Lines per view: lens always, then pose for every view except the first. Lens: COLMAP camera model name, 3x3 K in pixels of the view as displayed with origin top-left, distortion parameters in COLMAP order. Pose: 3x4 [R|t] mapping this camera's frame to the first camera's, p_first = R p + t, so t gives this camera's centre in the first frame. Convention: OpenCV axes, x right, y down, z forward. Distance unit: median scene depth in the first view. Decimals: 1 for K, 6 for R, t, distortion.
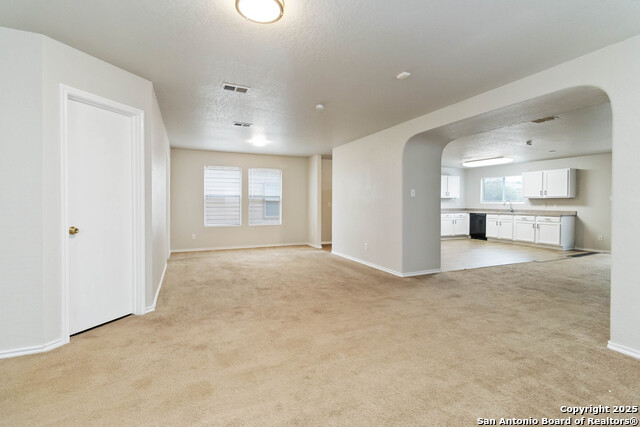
lens RADIAL K [[301.9, 0, 317.0], [0, 301.9, 210.7], [0, 0, 1]] dist [-0.000808, -0.000204]
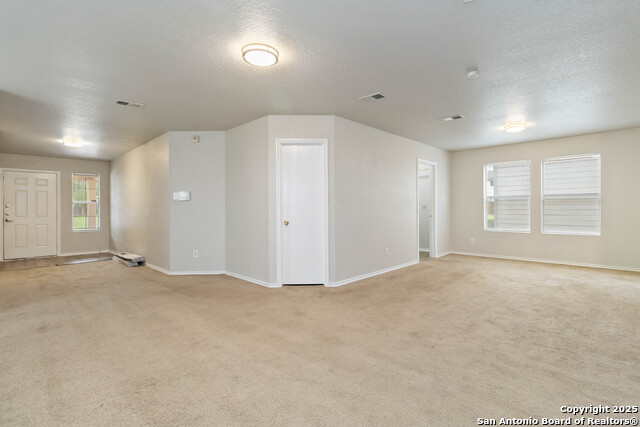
lens RADIAL K [[301.9, 0, 317.0], [0, 301.9, 210.7], [0, 0, 1]] dist [-0.000808, -0.000204]
pose [[0.377560, 0.009819, -0.925933, 0.342832], [-0.015766, 0.999867, 0.004174, -0.003929], [0.925851, 0.013022, 0.377665, 0.220084]]
